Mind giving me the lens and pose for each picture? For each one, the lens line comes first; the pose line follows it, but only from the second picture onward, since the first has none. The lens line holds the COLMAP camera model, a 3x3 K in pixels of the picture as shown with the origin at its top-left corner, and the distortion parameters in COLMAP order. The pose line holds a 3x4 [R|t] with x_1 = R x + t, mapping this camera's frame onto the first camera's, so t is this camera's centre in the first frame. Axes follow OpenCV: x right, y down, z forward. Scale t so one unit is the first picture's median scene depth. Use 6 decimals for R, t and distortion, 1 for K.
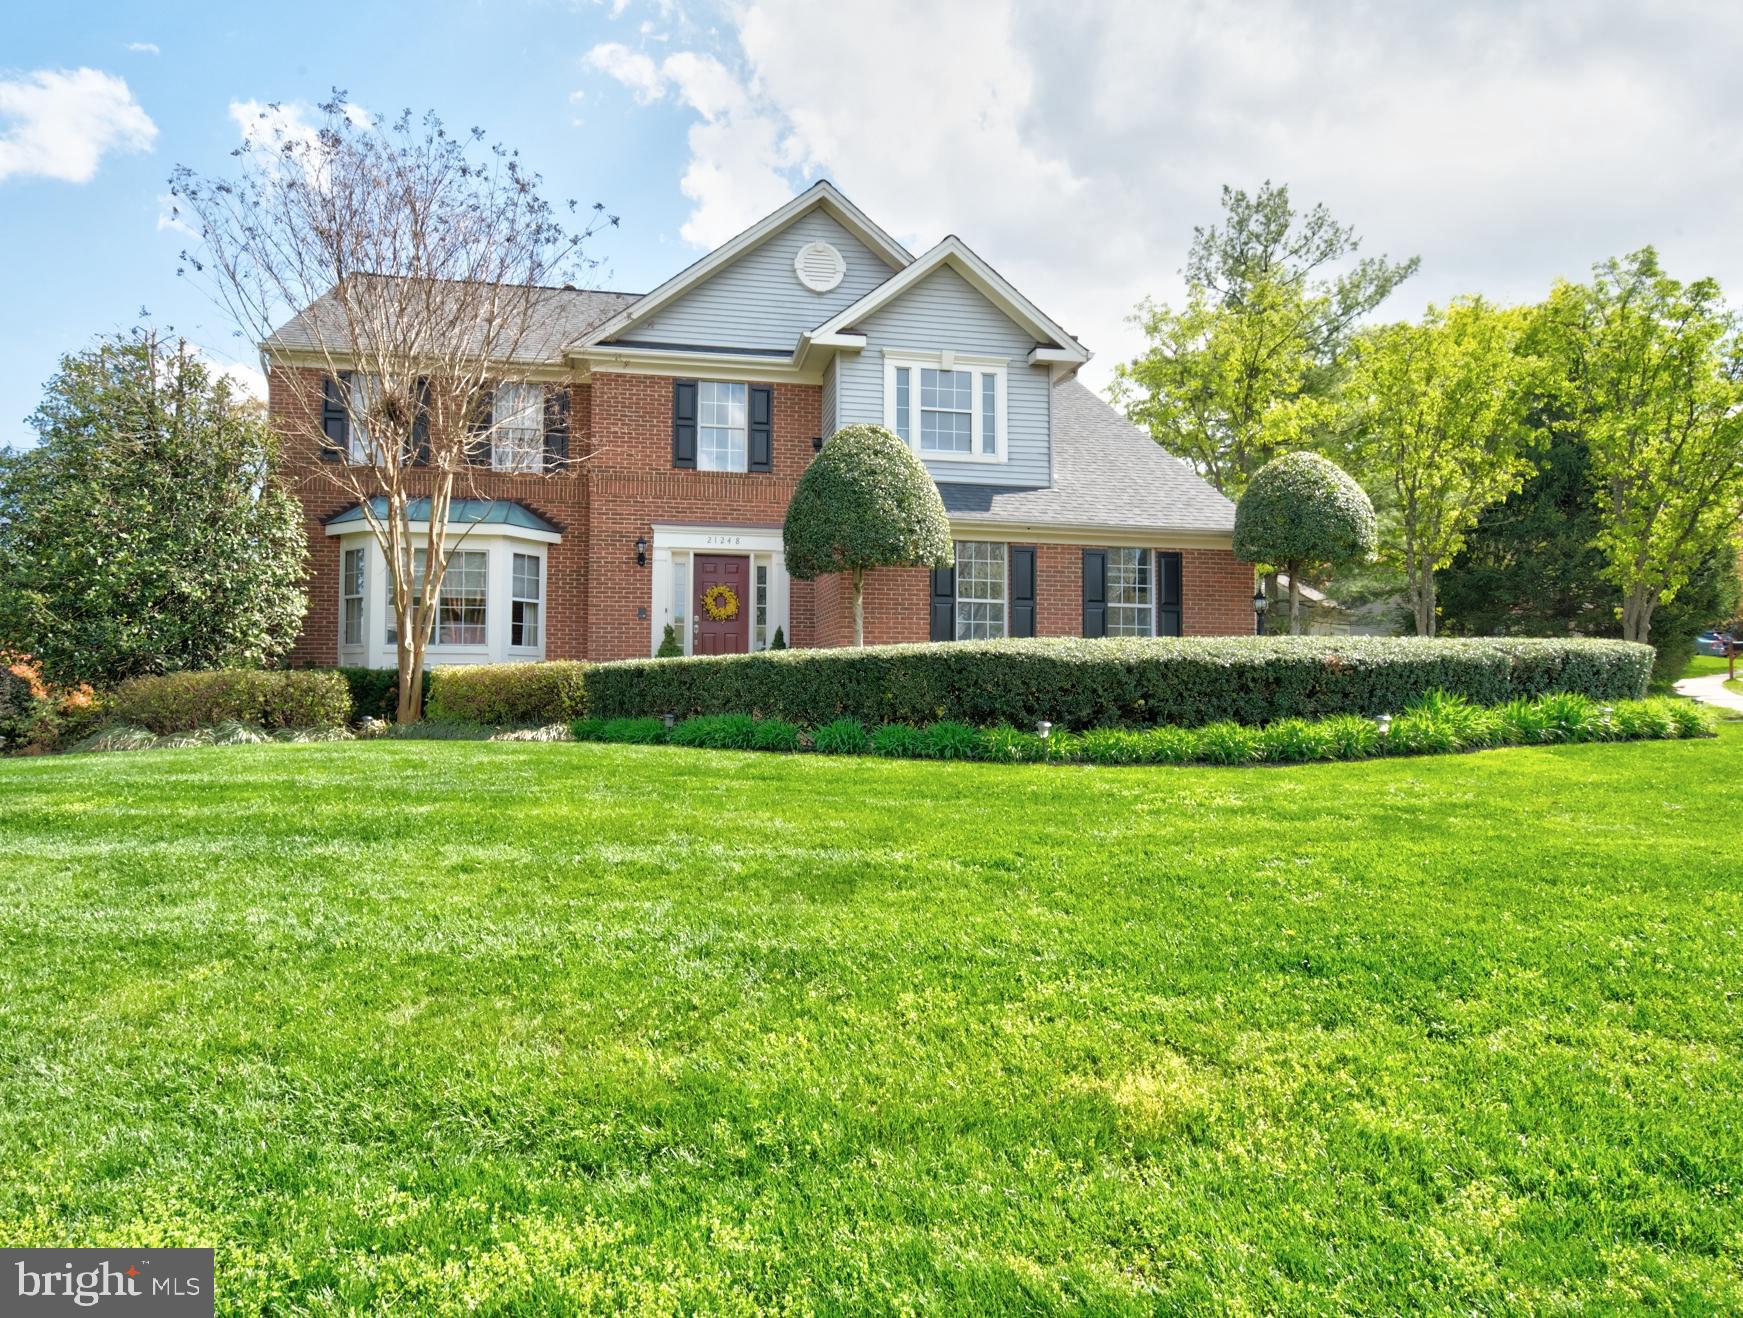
lens RADIAL K [[1007.1, 0, 866.8], [0, 1007.1, 670.6], [0, 0, 1]] dist [0.000467, -0.000375]
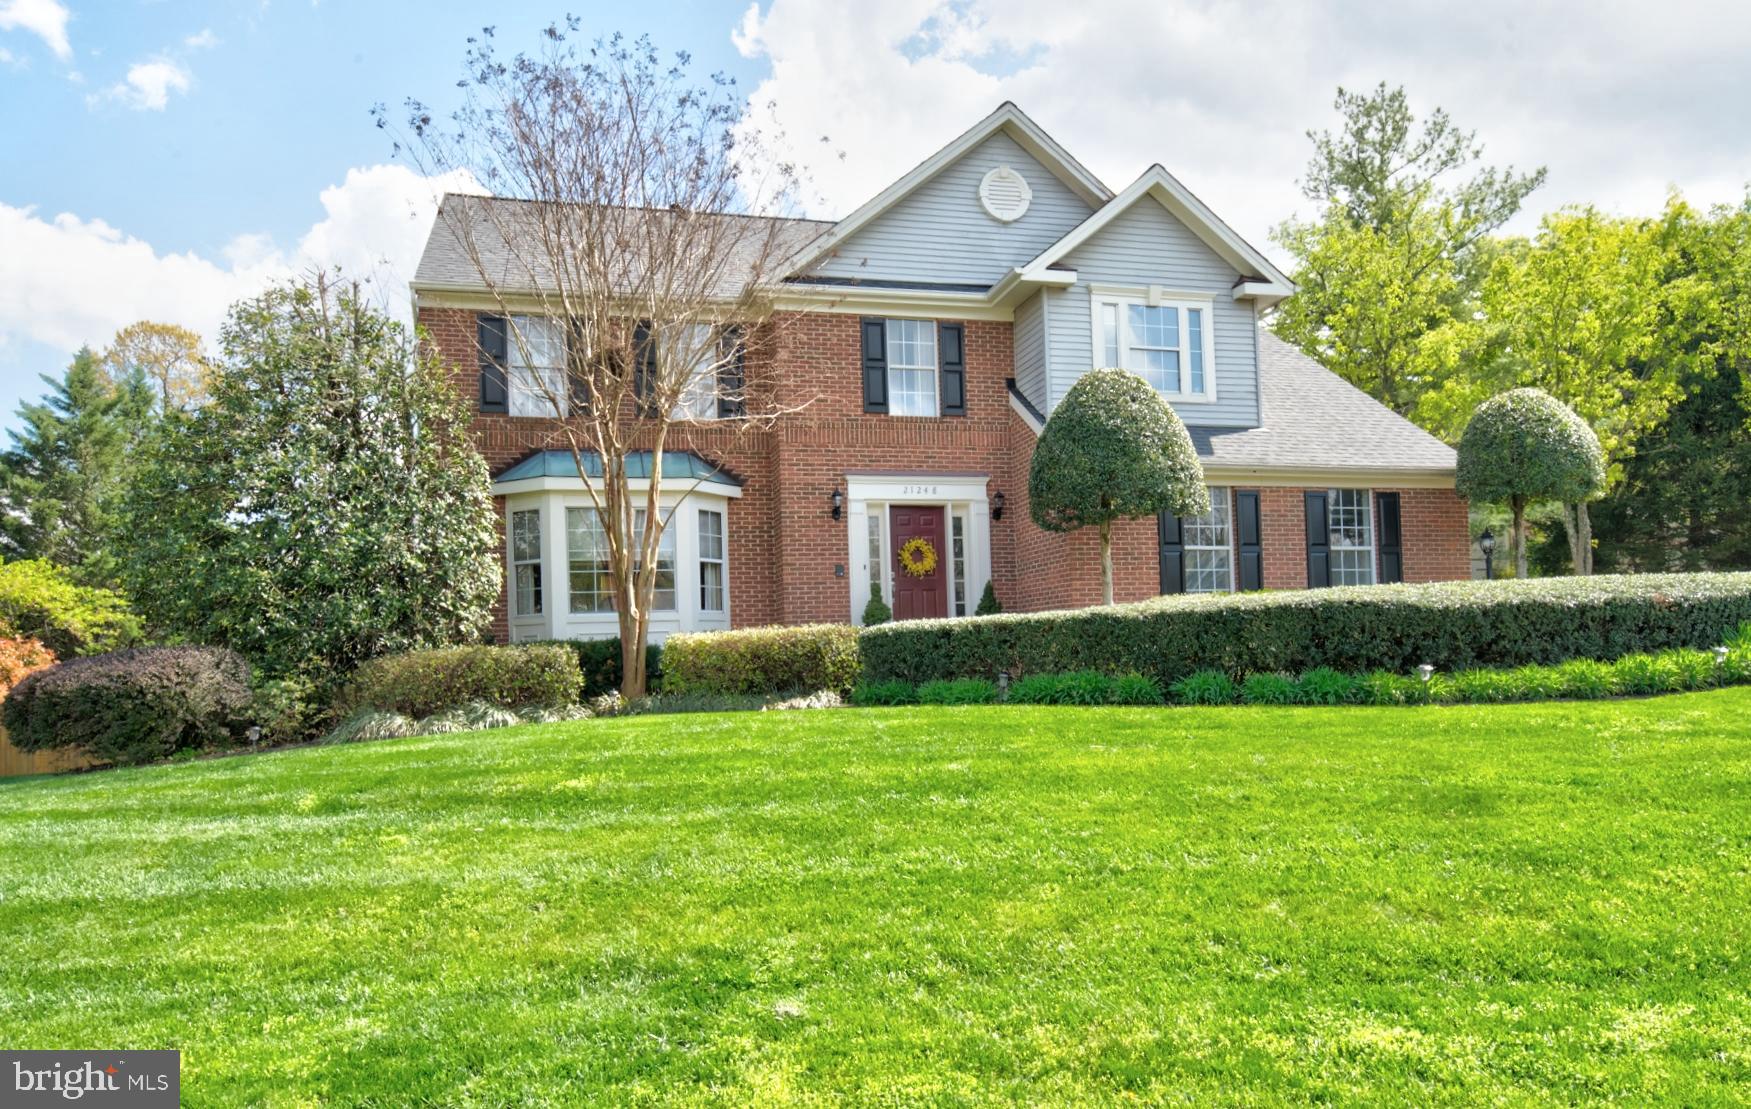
lens RADIAL K [[1225.0, 0, 876.4], [0, 1225.0, 633.4], [0, 0, 1]] dist [0.025596, -0.037974]
pose [[0.994425, -0.034397, 0.099678, -0.310377], [0.033885, 0.999402, 0.006823, -0.006180], [-0.099853, -0.003408, 0.994996, -0.130105]]
